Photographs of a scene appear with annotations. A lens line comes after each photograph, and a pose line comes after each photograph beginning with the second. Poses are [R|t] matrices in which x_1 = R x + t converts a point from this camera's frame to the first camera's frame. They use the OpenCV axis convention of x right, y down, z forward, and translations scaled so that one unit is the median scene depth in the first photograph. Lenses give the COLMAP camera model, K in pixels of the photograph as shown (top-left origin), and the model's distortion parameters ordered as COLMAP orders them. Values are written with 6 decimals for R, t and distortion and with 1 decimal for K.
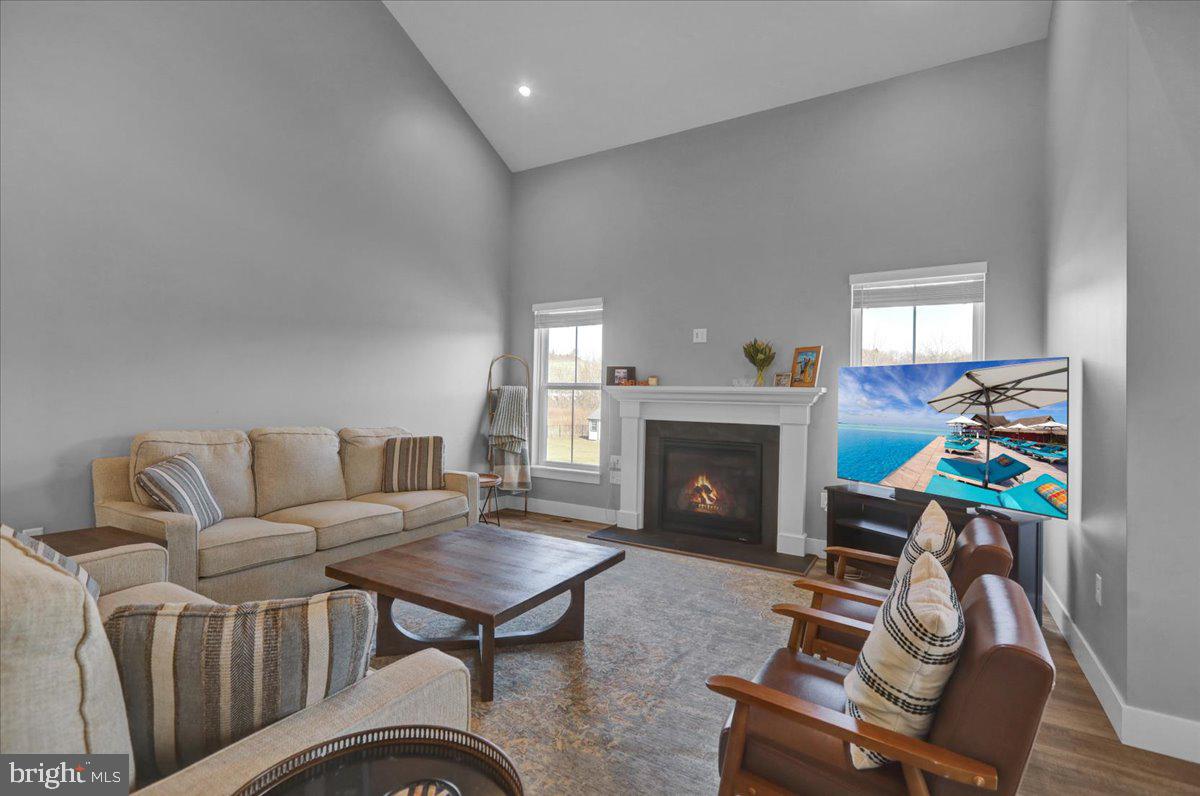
lens RADIAL K [[553.4, 0, 599.4], [0, 553.4, 391.6], [0, 0, 1]] dist [-0.001888, -0.001490]
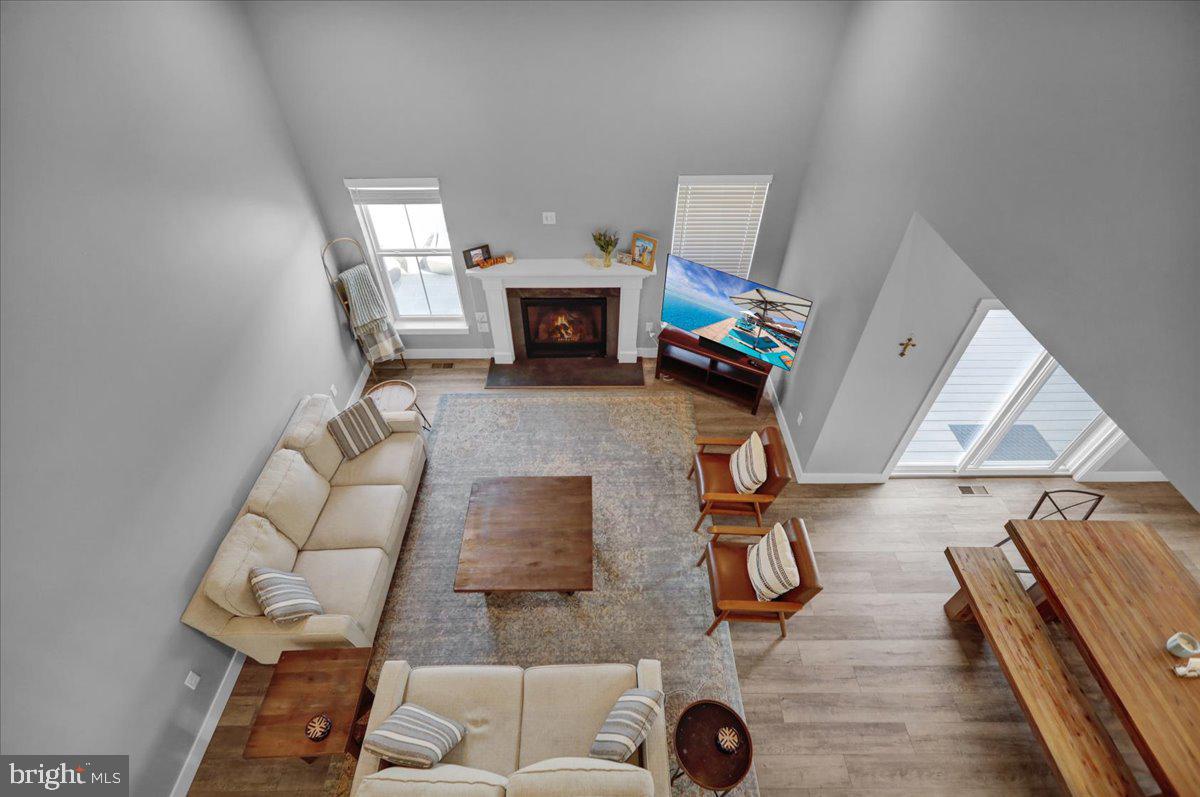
lens RADIAL K [[553.4, 0, 595.7], [0, 553.4, 387.4], [0, 0, 1]] dist [-0.001888, -0.001490]
pose [[0.848735, -0.385088, 0.362432, -0.371679], [0.005306, 0.691527, 0.722331, -0.922047], [-0.528792, -0.611144, 0.588966, 0.147151]]
